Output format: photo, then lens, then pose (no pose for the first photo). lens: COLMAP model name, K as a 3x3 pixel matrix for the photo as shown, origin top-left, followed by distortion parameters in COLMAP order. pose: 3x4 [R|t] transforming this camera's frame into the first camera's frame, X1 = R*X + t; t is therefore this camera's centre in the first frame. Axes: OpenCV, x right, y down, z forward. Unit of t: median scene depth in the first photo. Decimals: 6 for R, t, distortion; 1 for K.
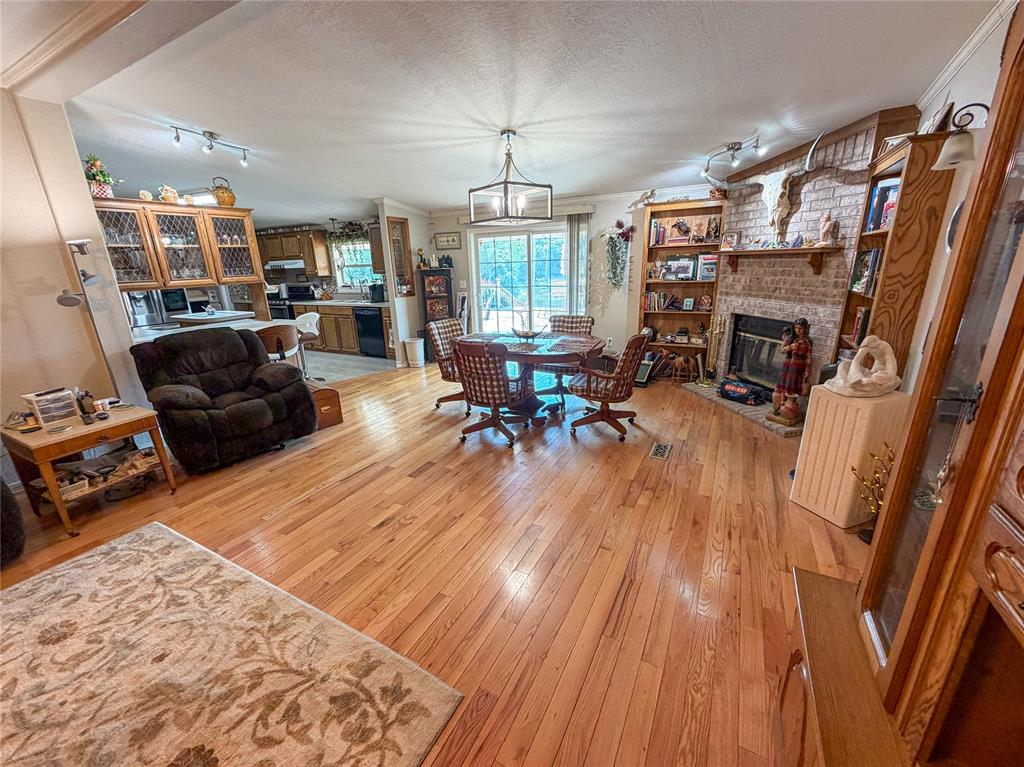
lens RADIAL K [[407.8, 0, 511.8], [0, 407.8, 385.9], [0, 0, 1]] dist [-0.000928, -0.000214]
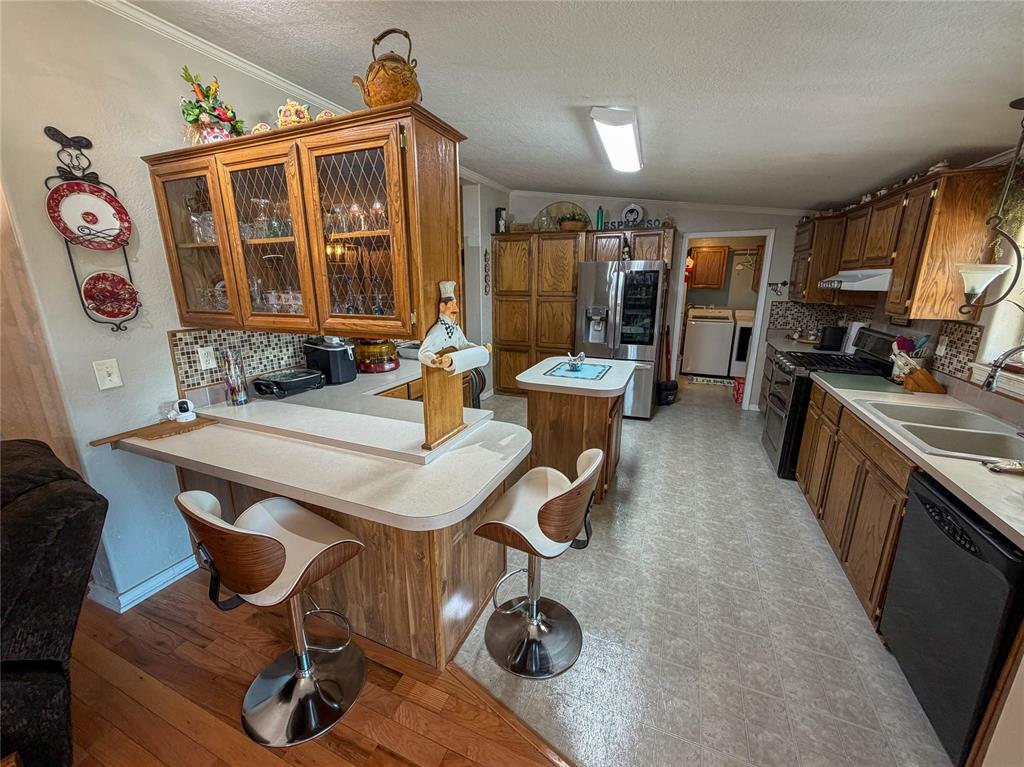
lens RADIAL K [[407.8, 0, 506.5], [0, 407.8, 383.3], [0, 0, 1]] dist [-0.000928, -0.000214]
pose [[0.086706, 0.277468, -0.956814, -0.177334], [-0.291878, 0.925361, 0.241897, -0.205151], [0.952517, 0.258299, 0.161221, 0.651042]]
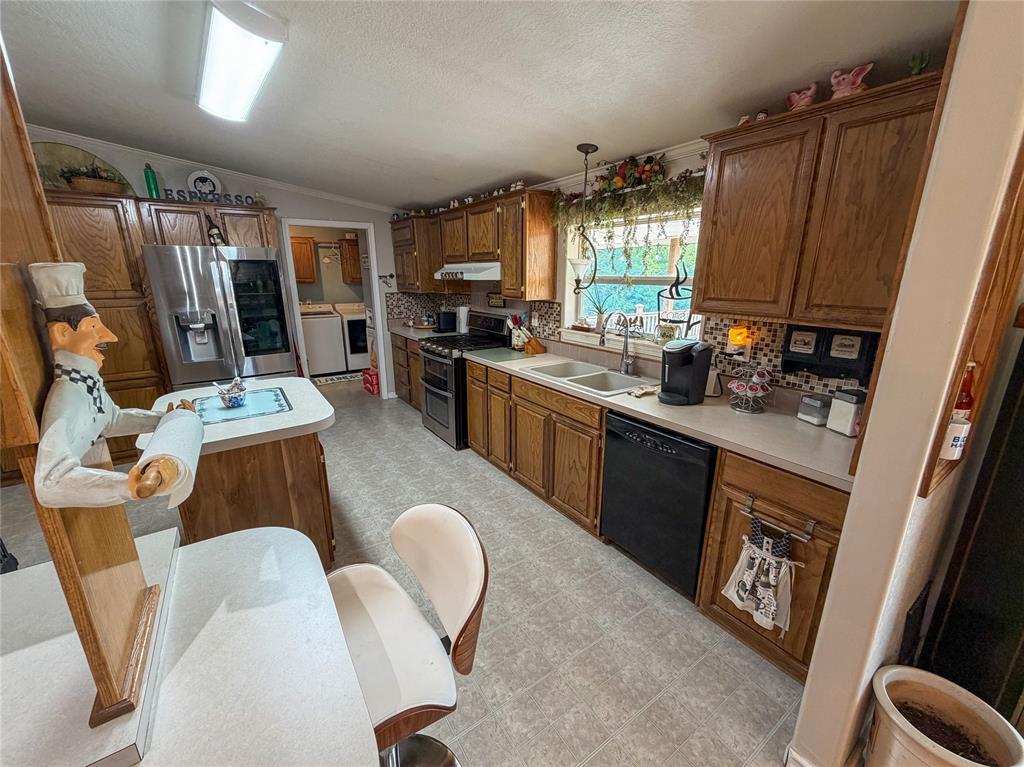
lens RADIAL K [[407.8, 0, 509.2], [0, 407.8, 382.6], [0, 0, 1]] dist [-0.000928, -0.000214]
pose [[0.887059, 0.148406, -0.437153, -0.288970], [-0.159761, 0.987095, 0.010920, -0.185764], [0.433132, 0.060154, 0.899321, 0.611329]]
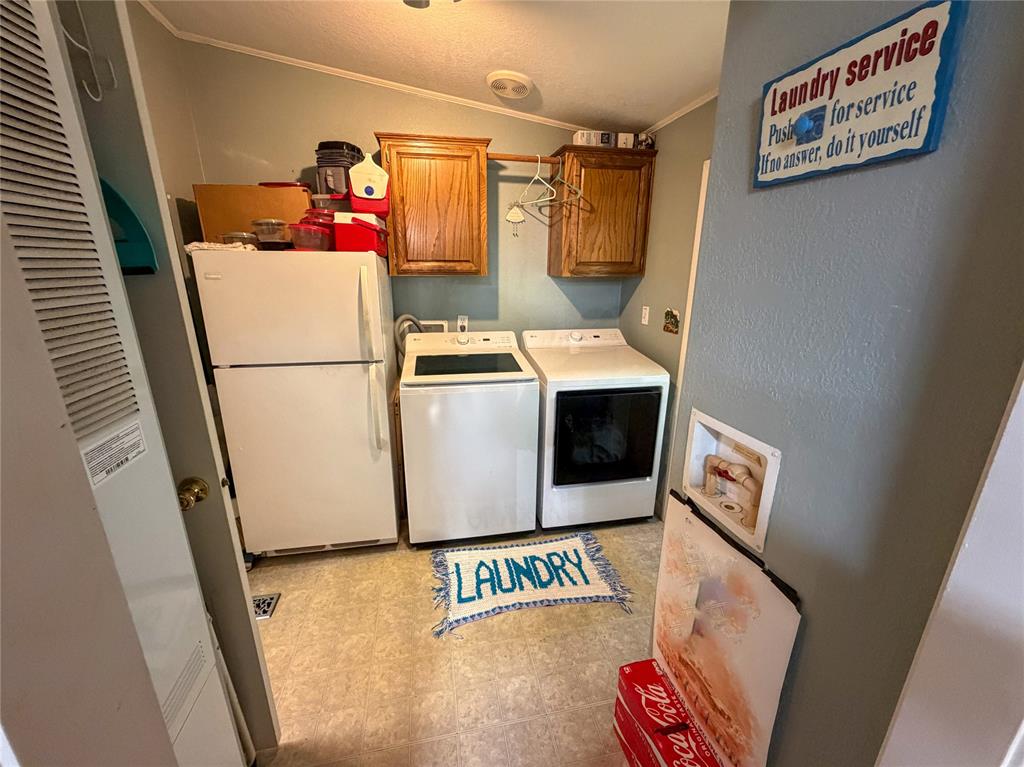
lens RADIAL K [[407.8, 0, 508.9], [0, 407.8, 382.9], [0, 0, 1]] dist [-0.000928, -0.000214]
pose [[0.643609, 0.247424, -0.724258, -0.799091], [-0.248776, 0.962548, 0.107756, -0.277653], [0.723794, 0.110825, 0.681058, 1.006883]]
